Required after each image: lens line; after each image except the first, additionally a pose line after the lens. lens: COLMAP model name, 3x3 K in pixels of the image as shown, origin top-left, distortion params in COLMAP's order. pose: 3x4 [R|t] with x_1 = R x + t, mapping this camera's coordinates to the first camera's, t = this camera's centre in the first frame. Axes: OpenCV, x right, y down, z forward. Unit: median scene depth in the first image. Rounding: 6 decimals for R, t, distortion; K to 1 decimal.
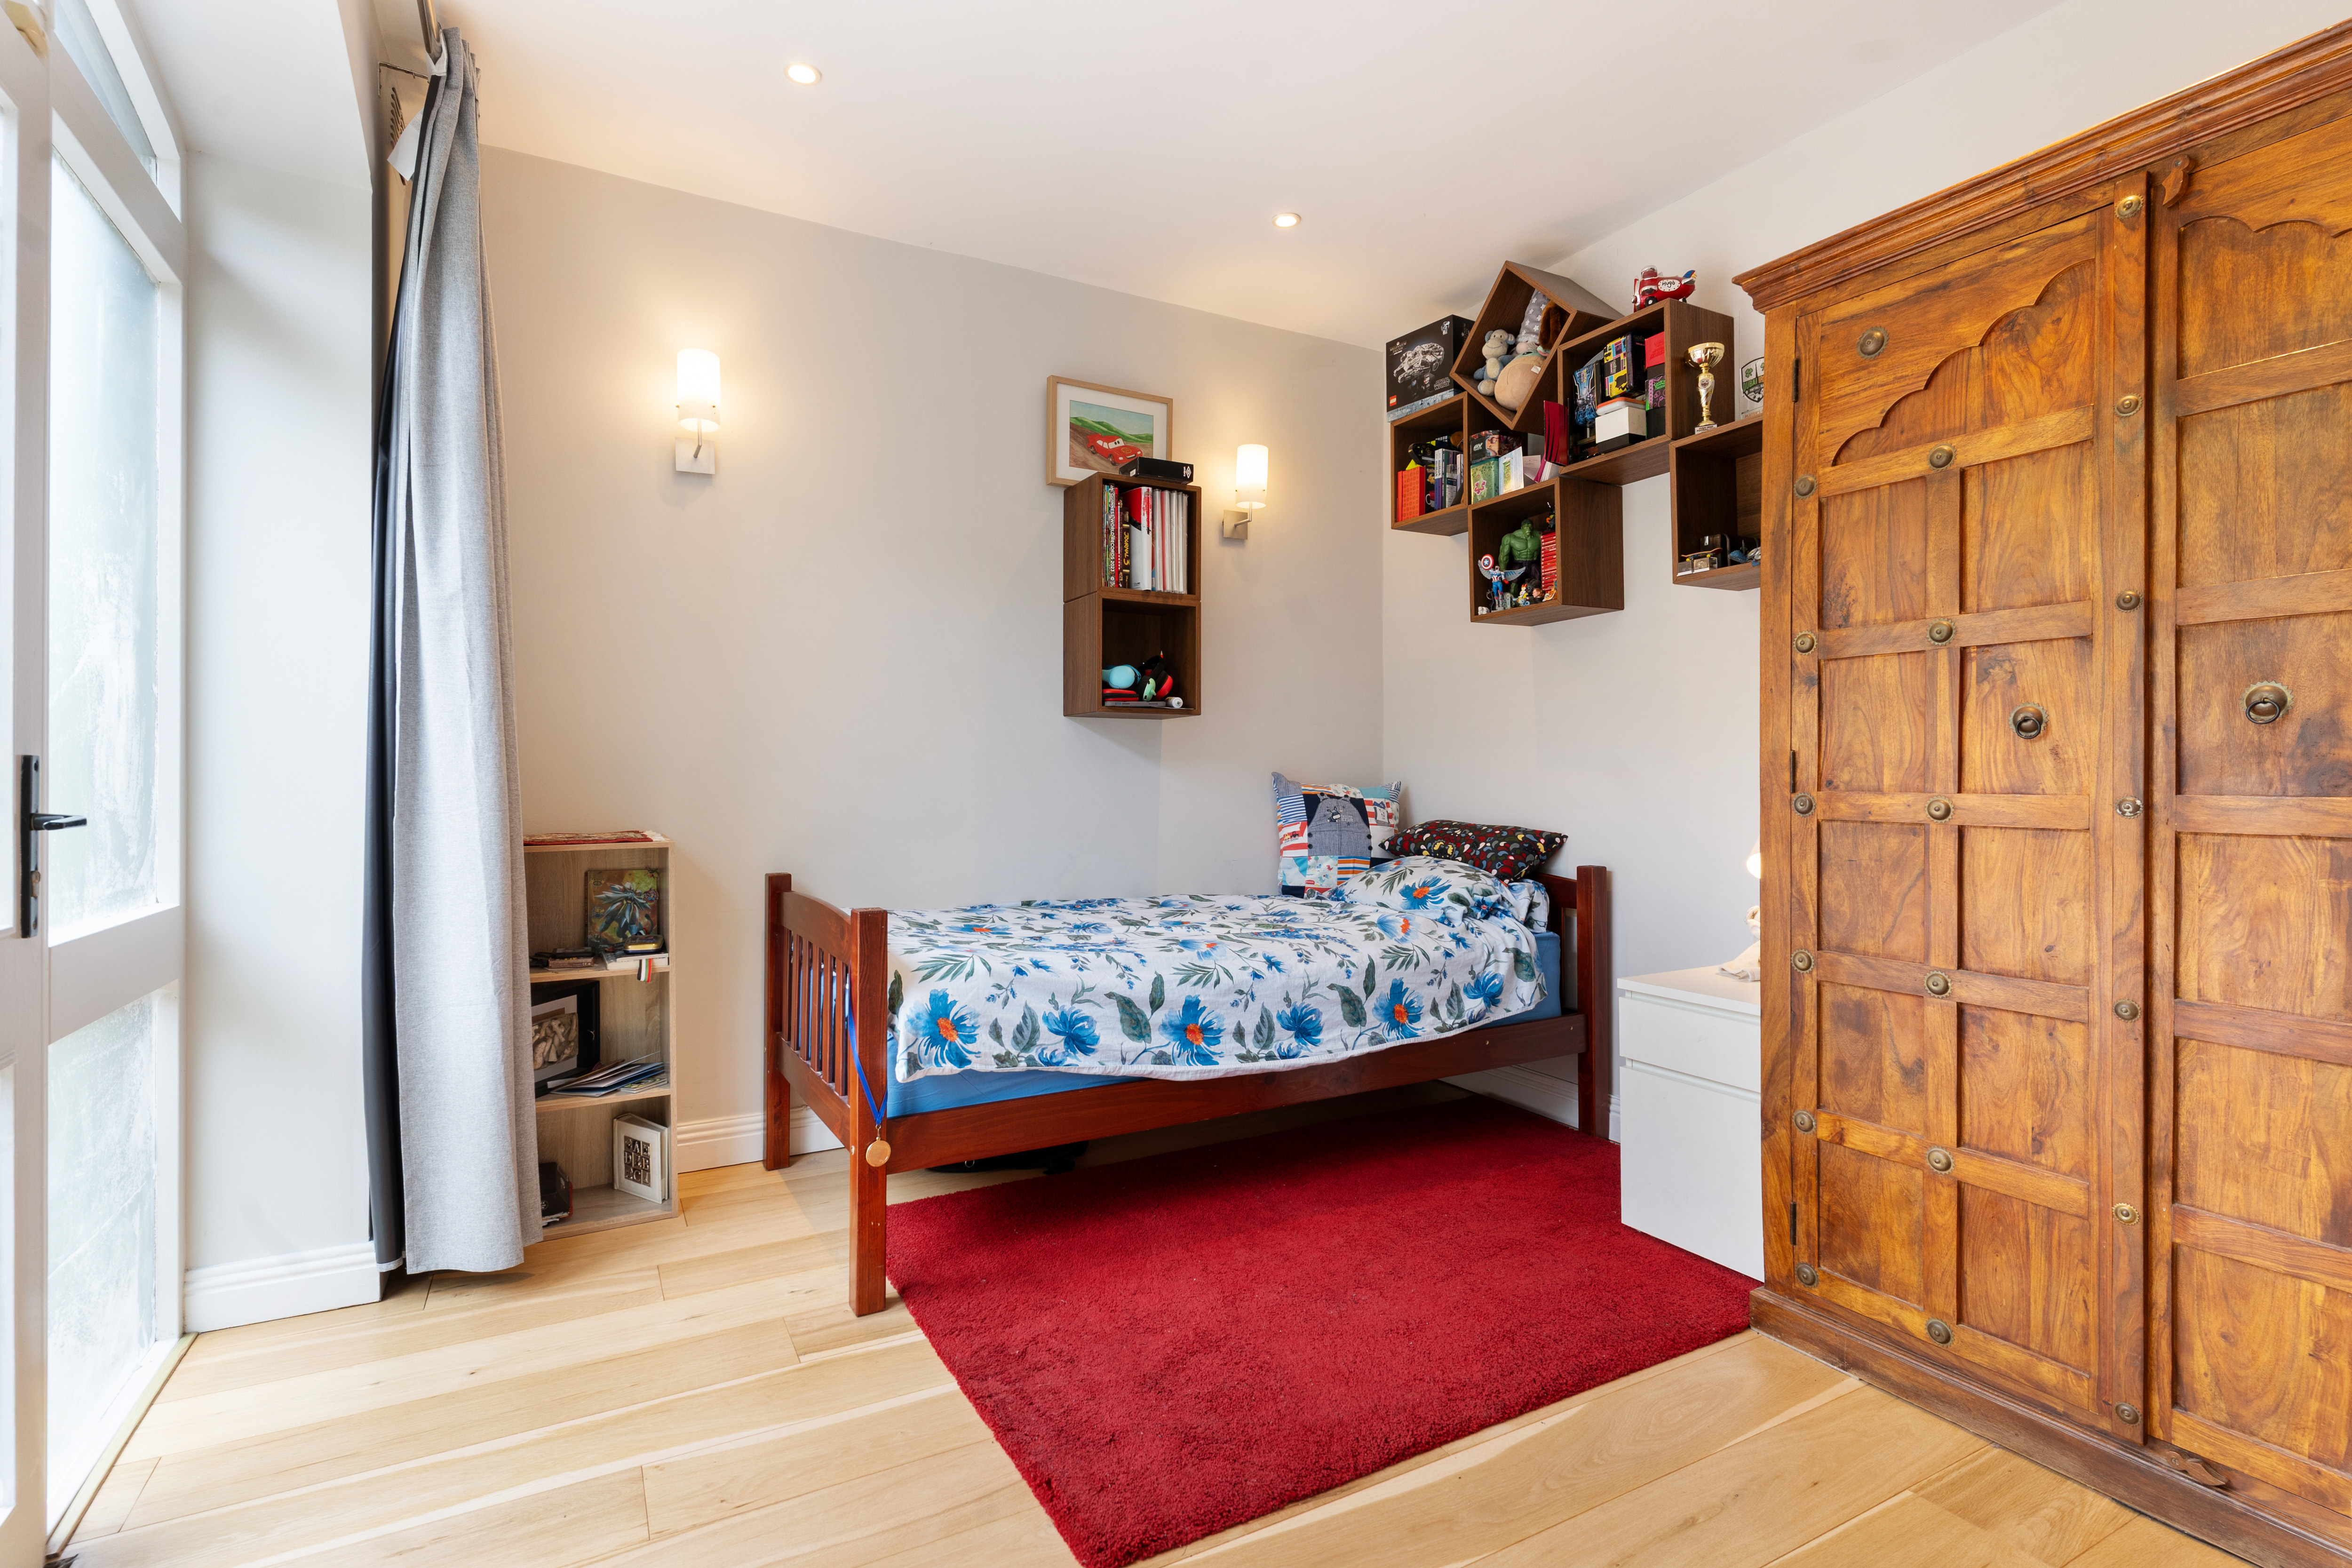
lens RADIAL K [[1123.3, 0, 1180.1], [0, 1123.3, 788.3], [0, 0, 1]] dist [0.005273, 0.000421]
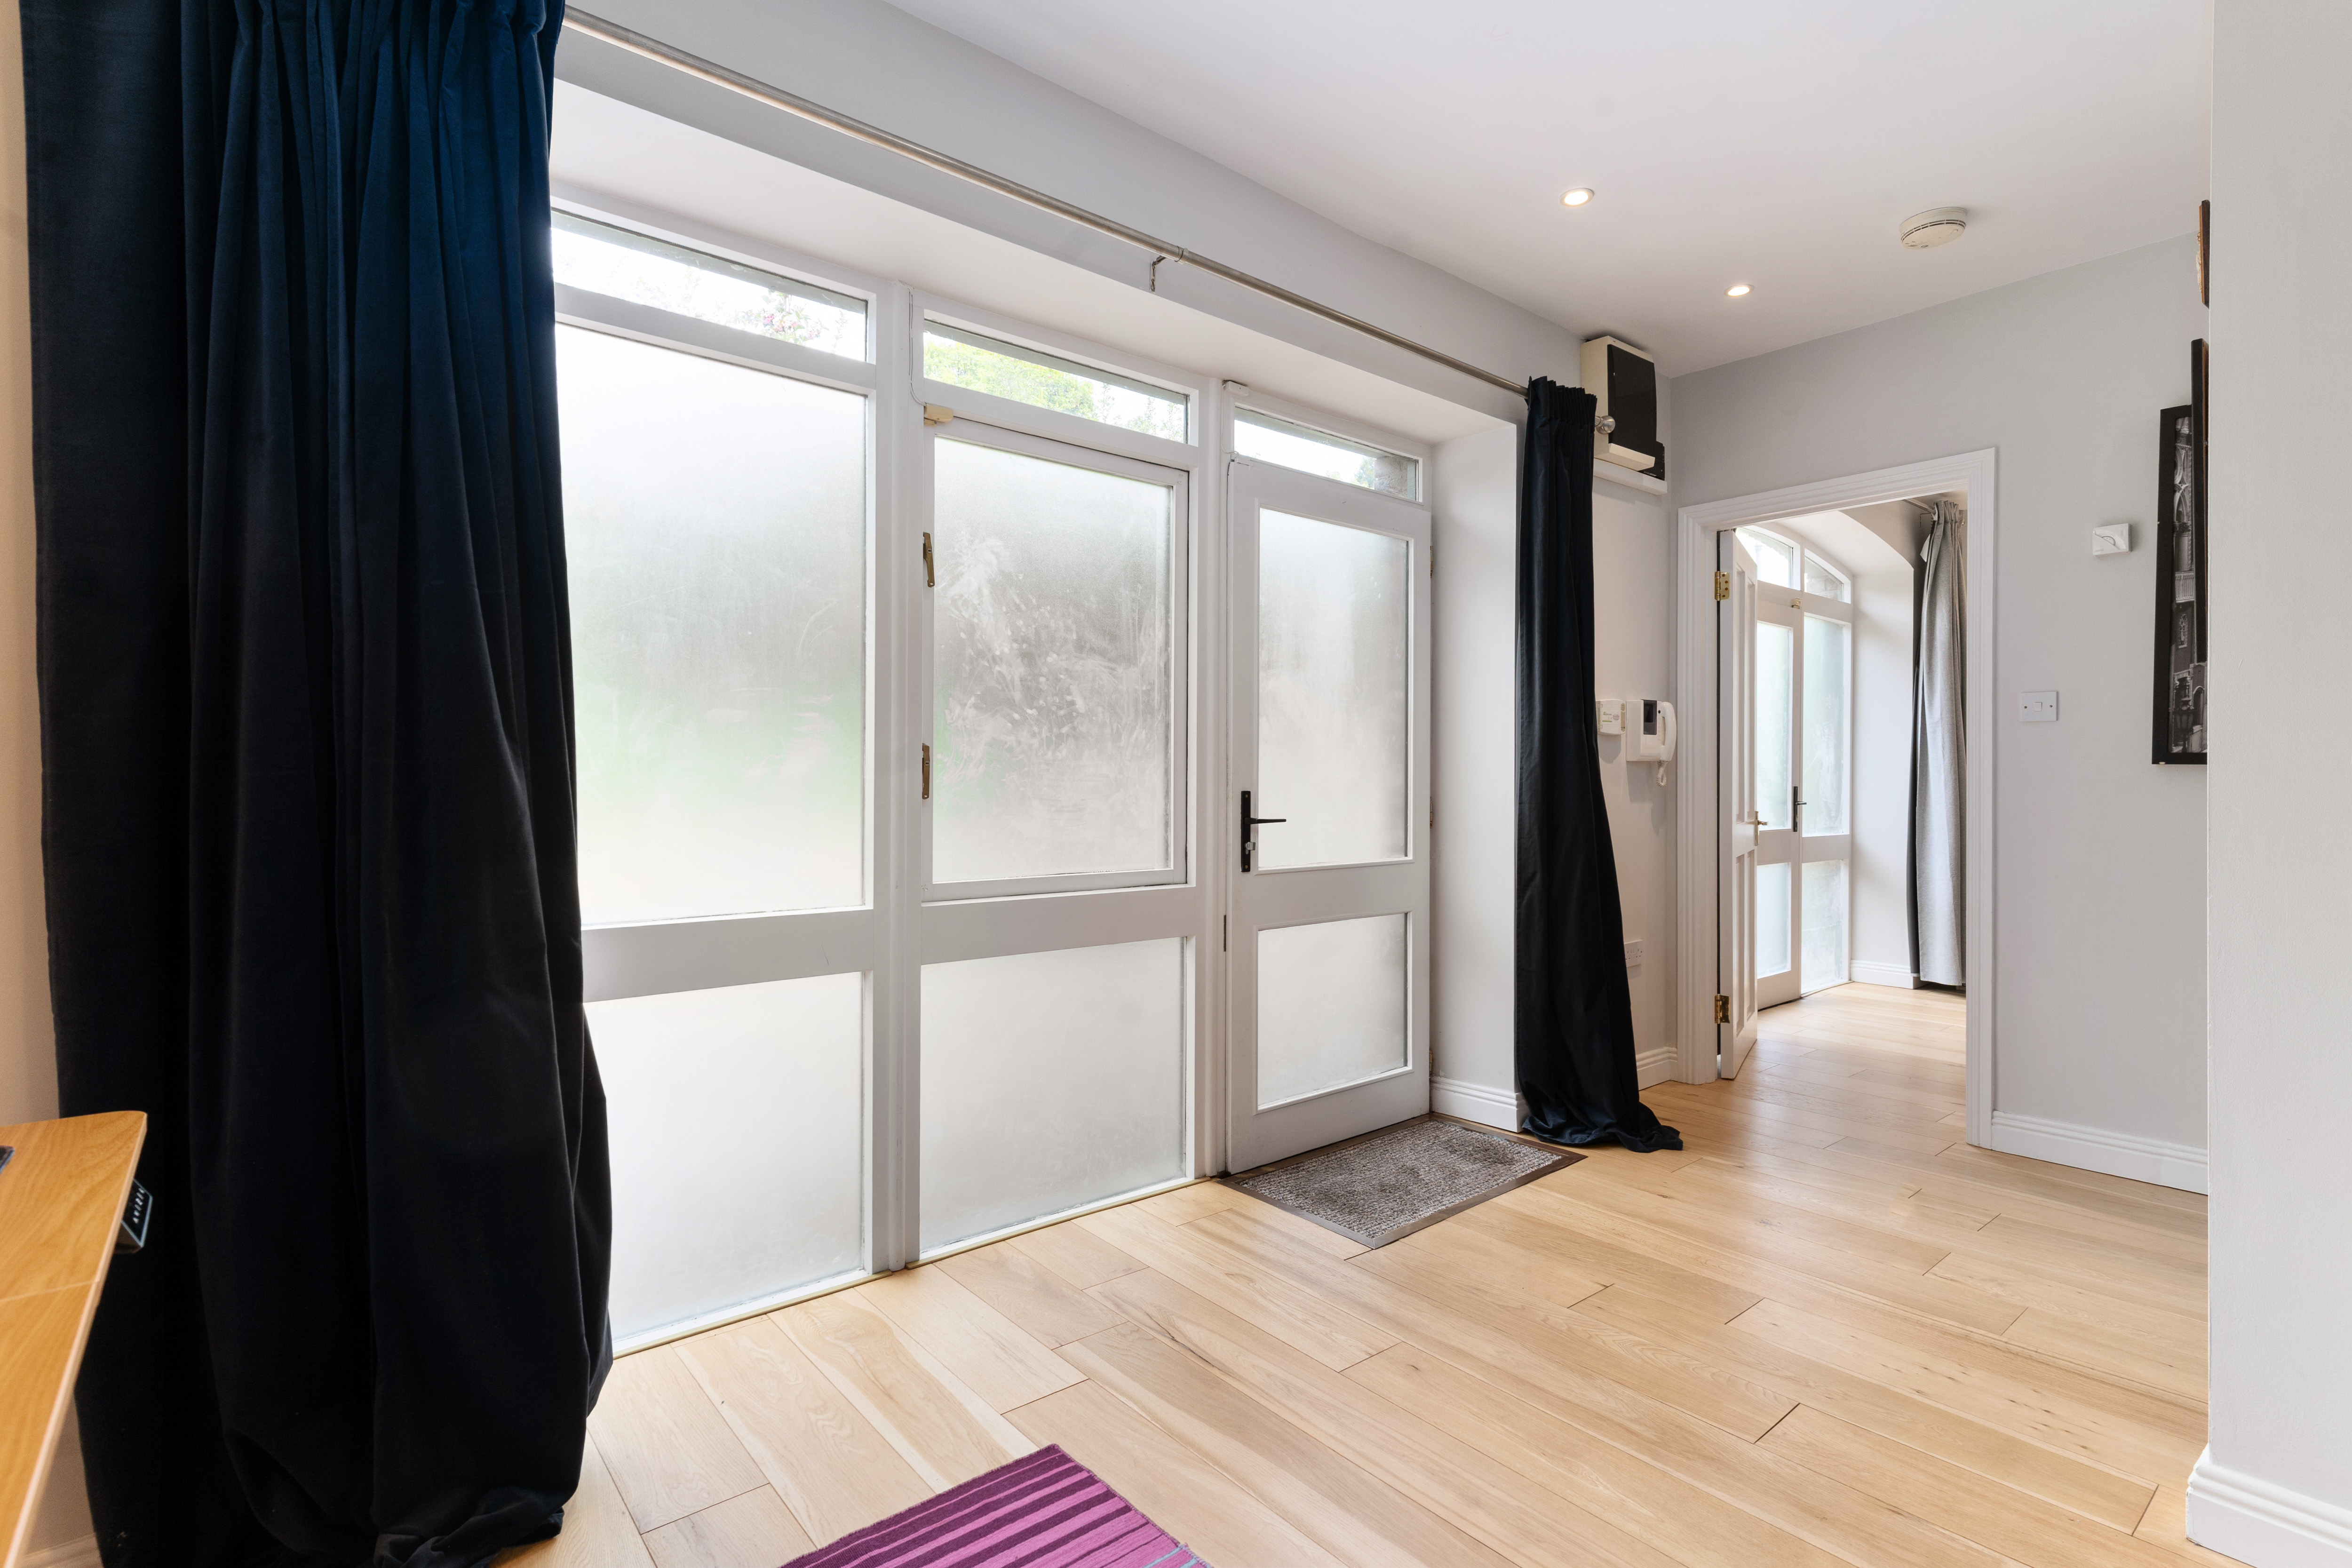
lens RADIAL K [[1123.3, 0, 1180.7], [0, 1123.3, 795.9], [0, 0, 1]] dist [0.005273, 0.000421]
pose [[0.188023, 0.005297, -0.982150, 1.655993], [-0.004249, 0.999980, 0.004580, -0.002268], [0.982155, 0.003312, 0.188042, -1.258508]]
